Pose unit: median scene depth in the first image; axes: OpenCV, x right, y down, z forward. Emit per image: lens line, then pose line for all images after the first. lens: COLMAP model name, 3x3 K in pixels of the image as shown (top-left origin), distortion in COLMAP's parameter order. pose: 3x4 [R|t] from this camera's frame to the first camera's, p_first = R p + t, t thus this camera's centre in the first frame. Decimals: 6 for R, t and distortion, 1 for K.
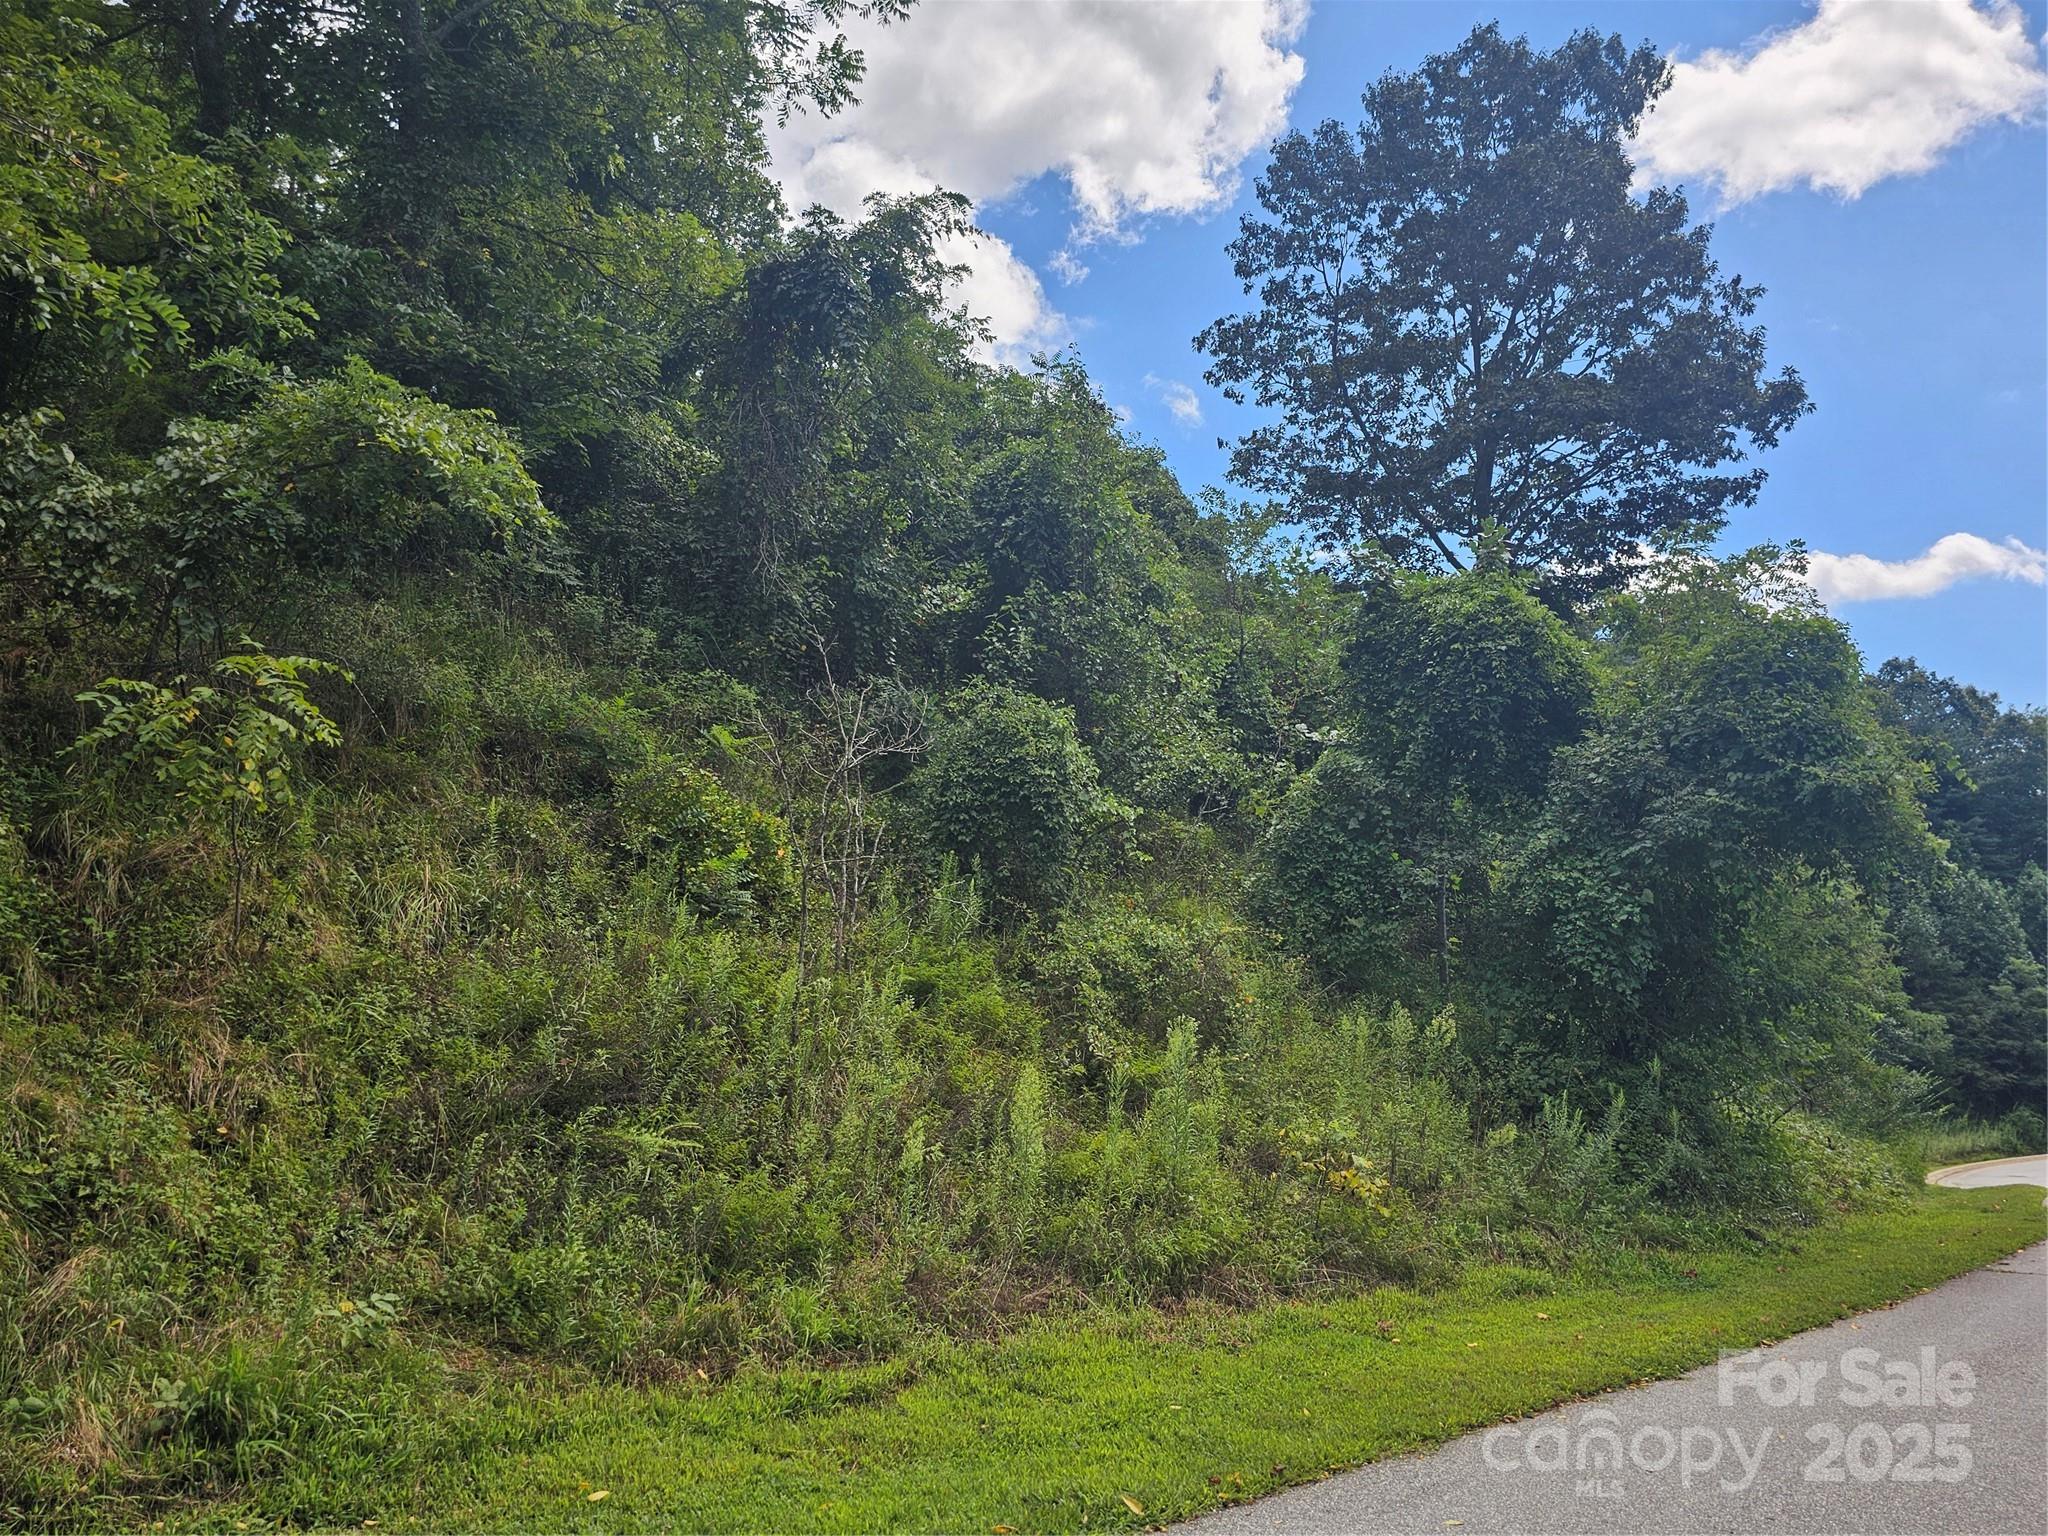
lens RADIAL K [[1377.3, 0, 1028.3], [0, 1377.3, 779.1], [0, 0, 1]] dist [0.015578, -0.002119]
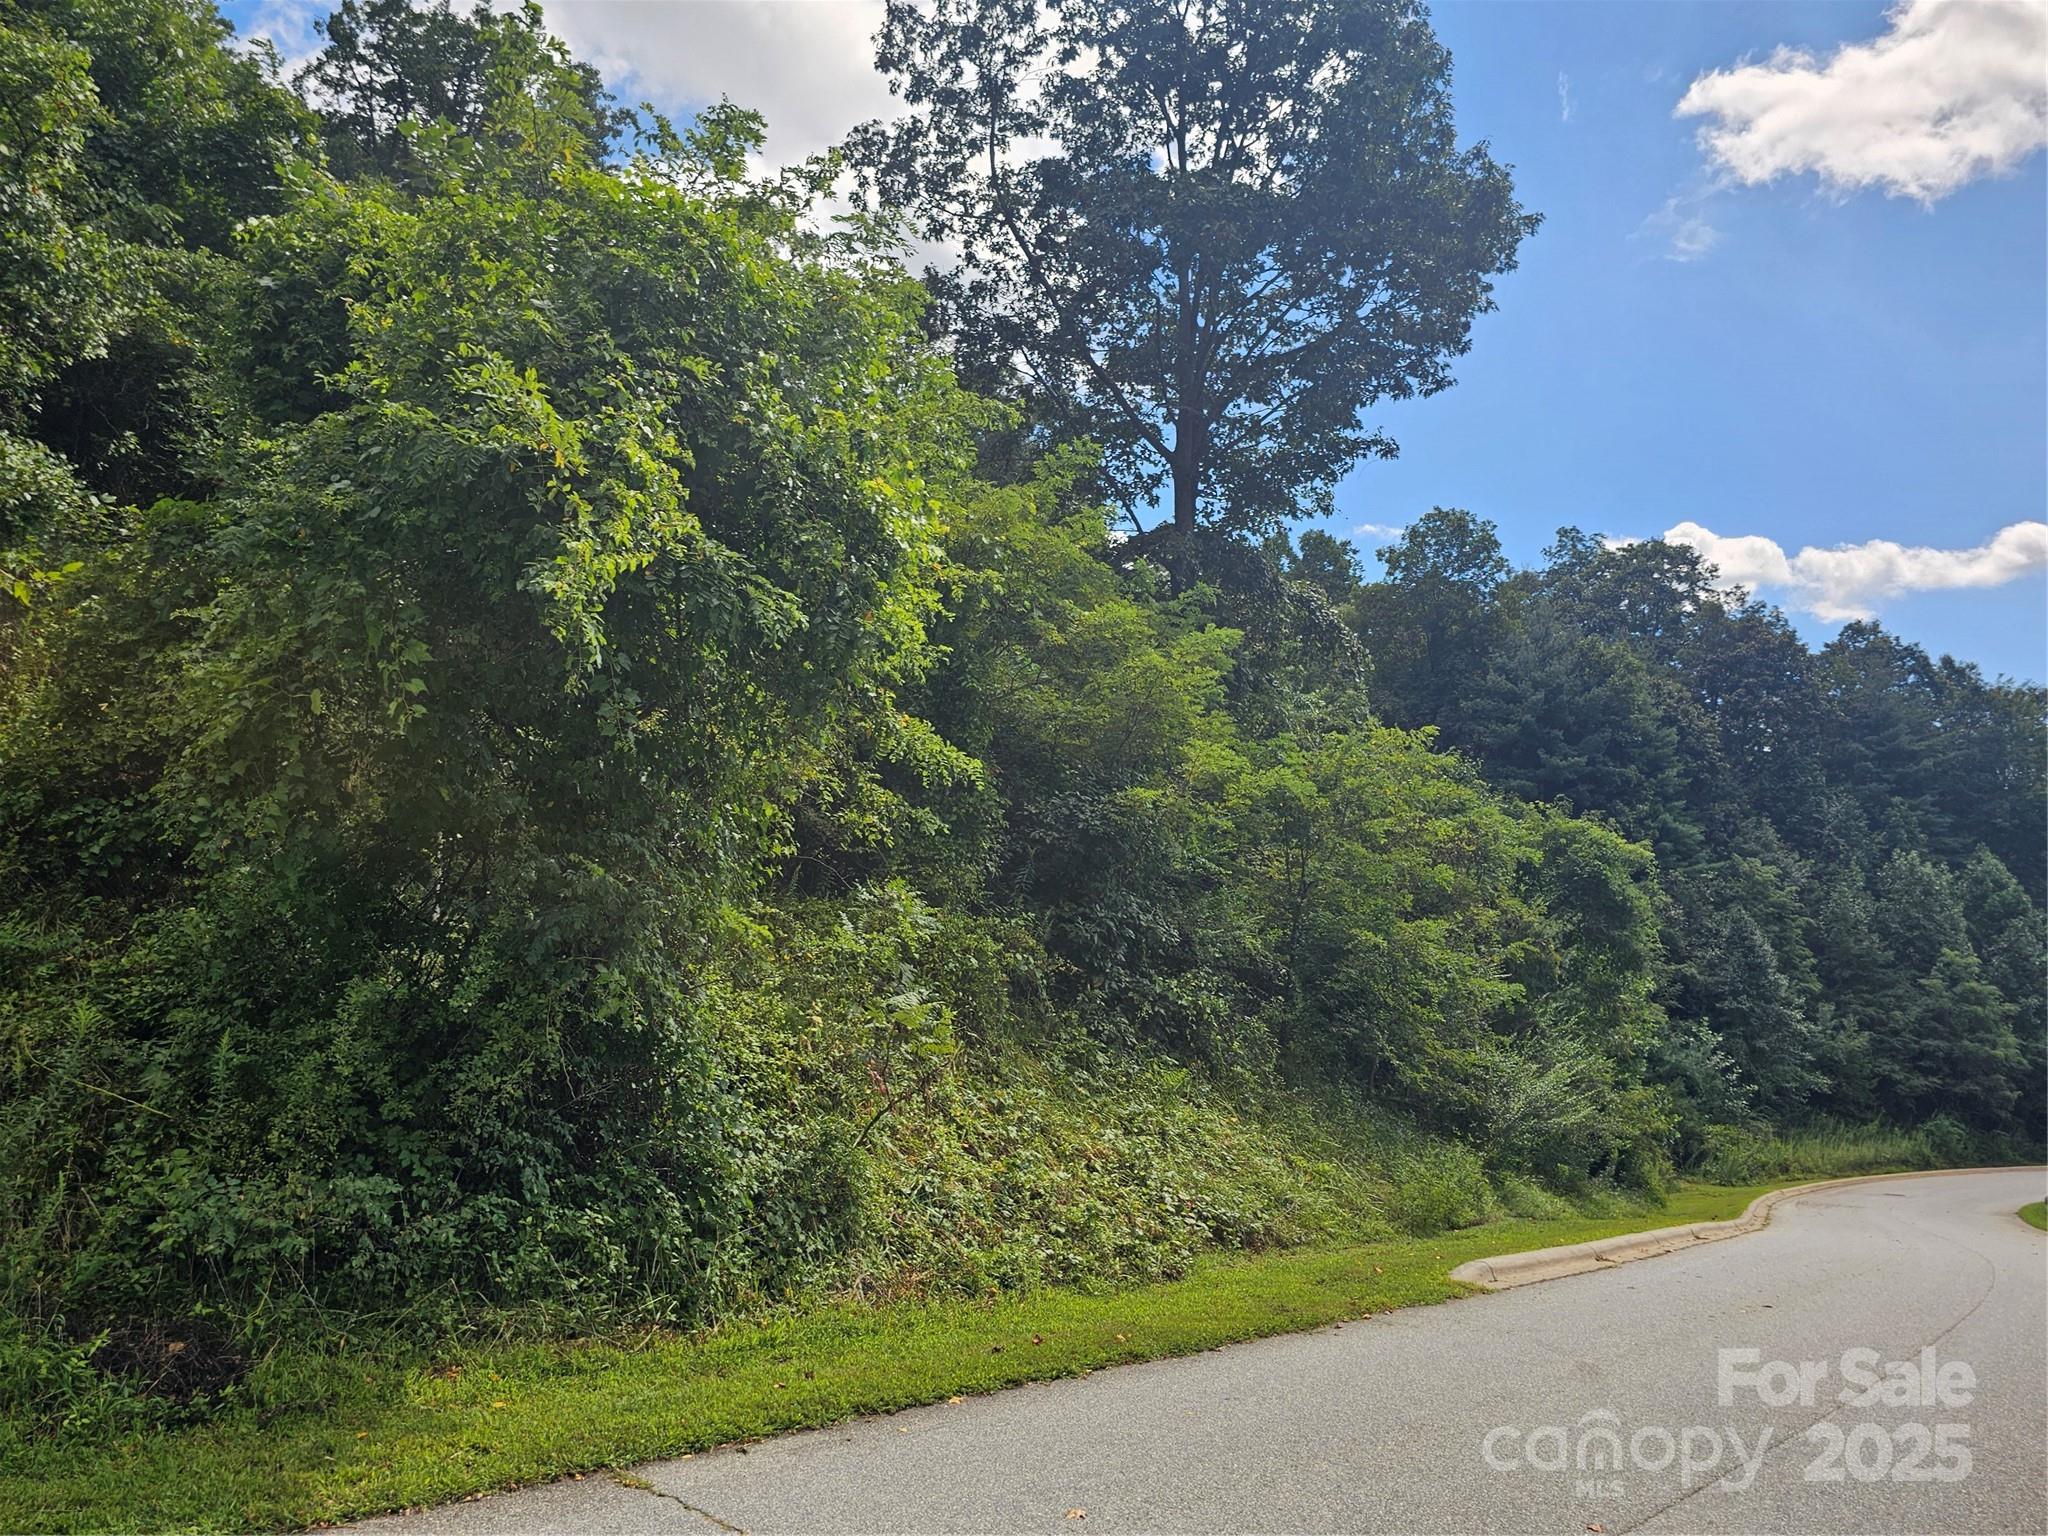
lens RADIAL K [[1377.3, 0, 1020.5], [0, 1377.3, 766.4], [0, 0, 1]] dist [0.015578, -0.002119]
pose [[0.999124, 0.030023, -0.029146, 0.130183], [-0.029657, 0.999477, 0.012915, 0.016555], [0.029518, -0.012039, 0.999492, 0.085829]]
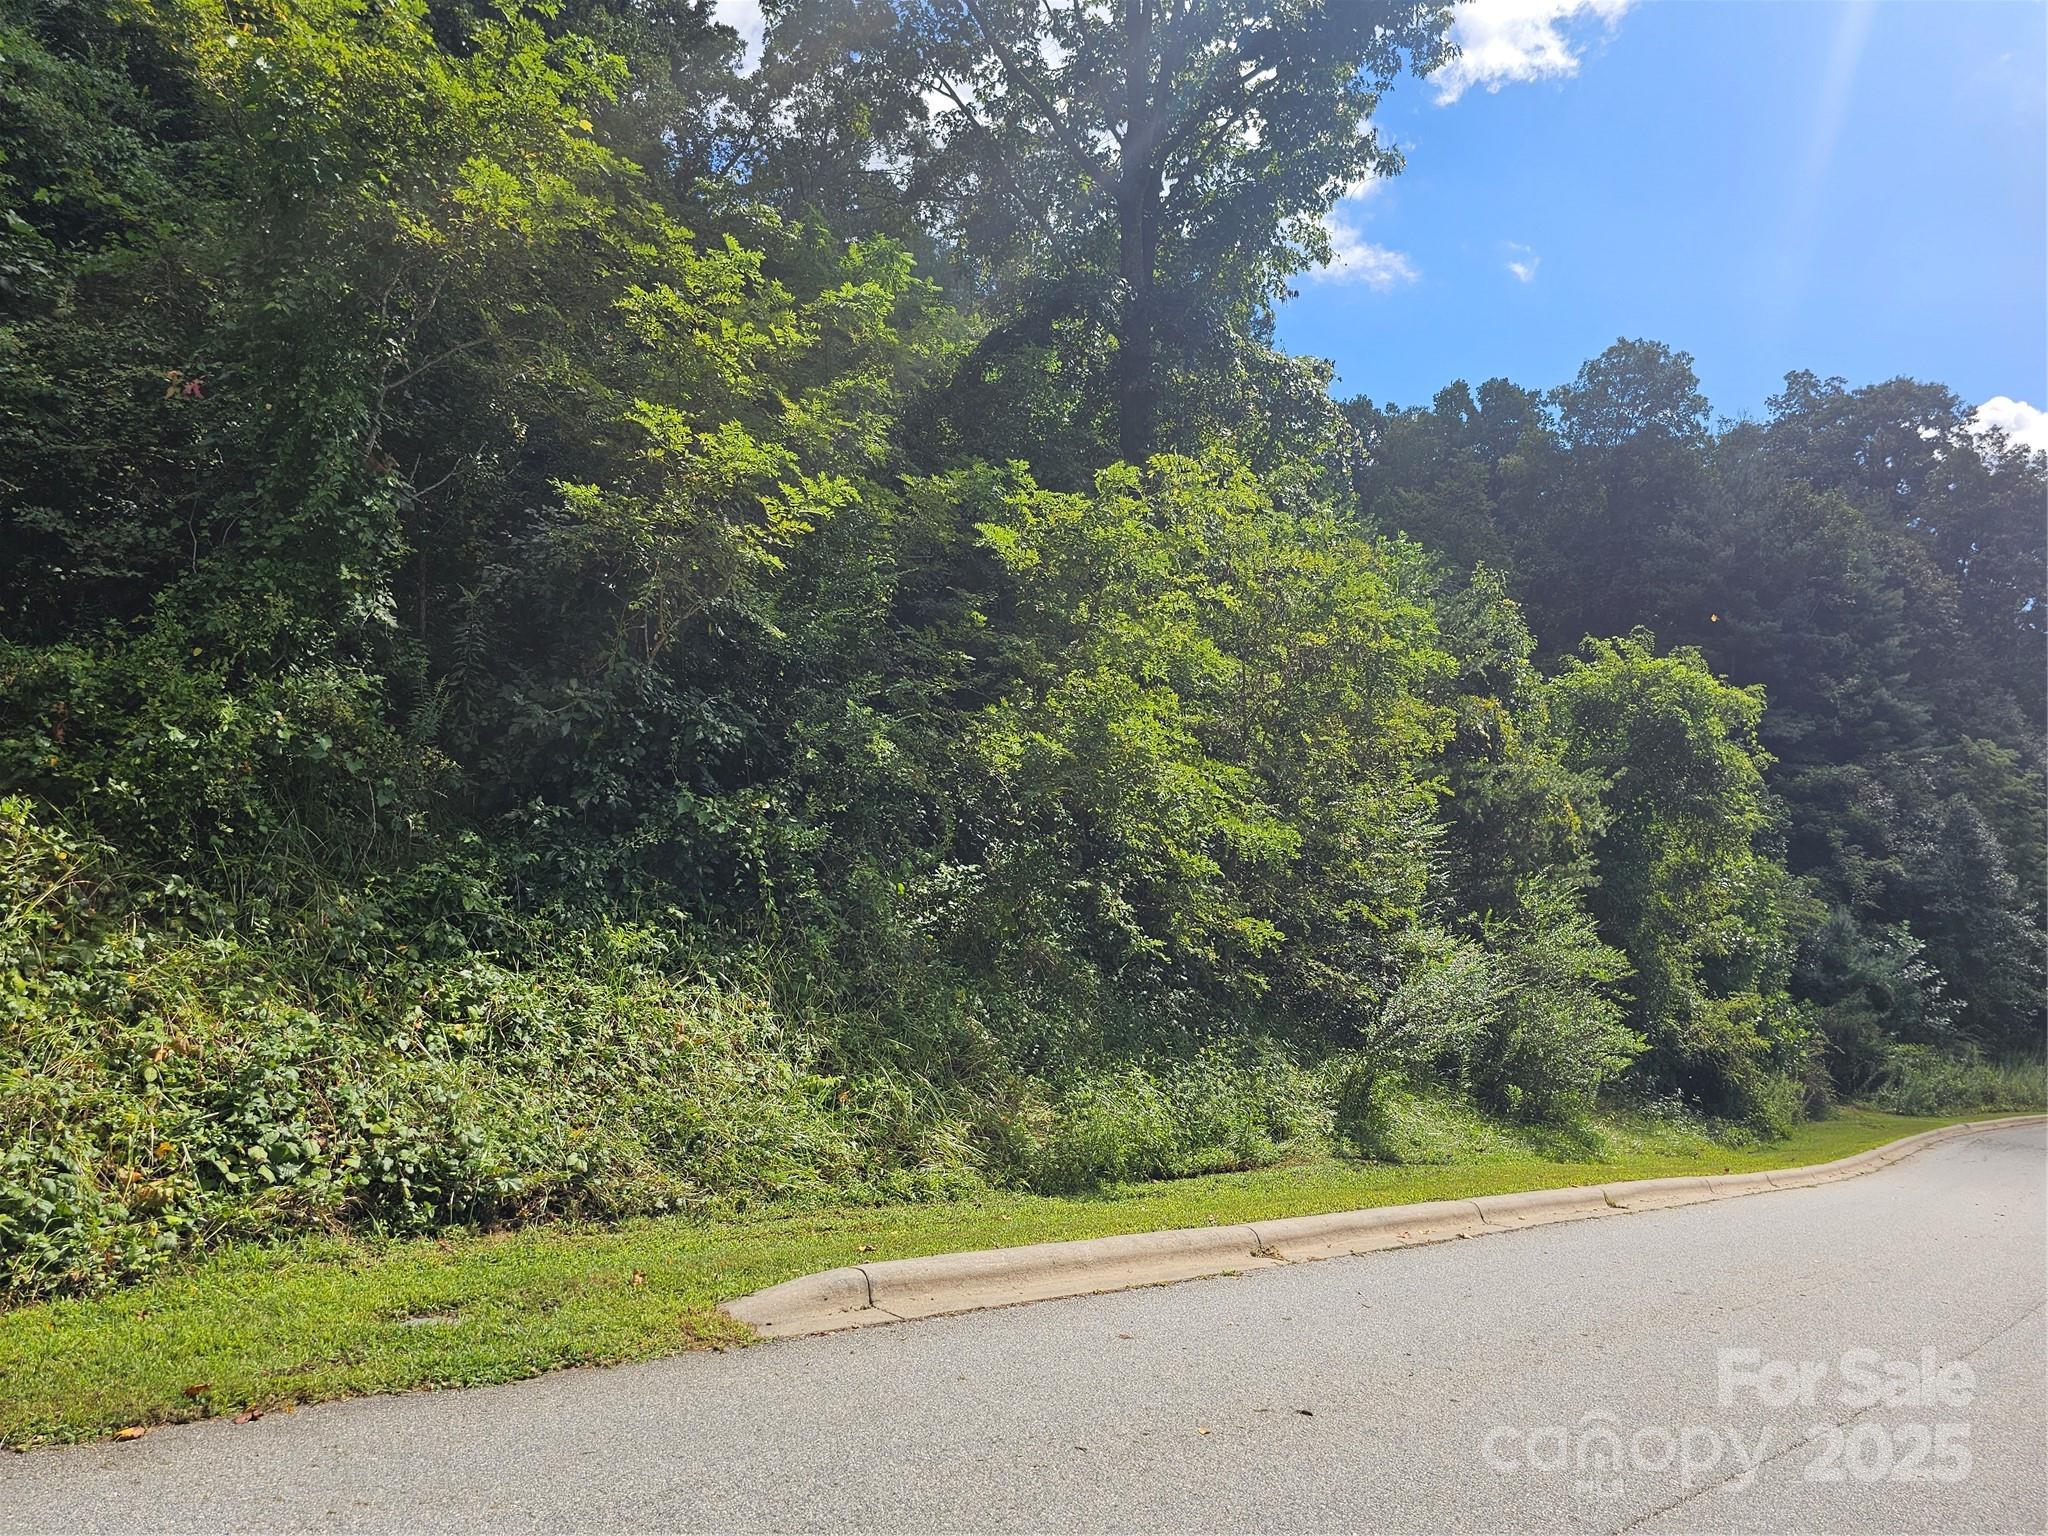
lens RADIAL K [[1377.3, 0, 1022.9], [0, 1377.3, 748.3], [0, 0, 1]] dist [0.015578, -0.002119]
pose [[0.984215, 0.047631, -0.170446, 0.184240], [-0.033231, 0.995709, 0.086365, 0.028970], [0.173828, -0.079338, 0.981575, 0.144827]]
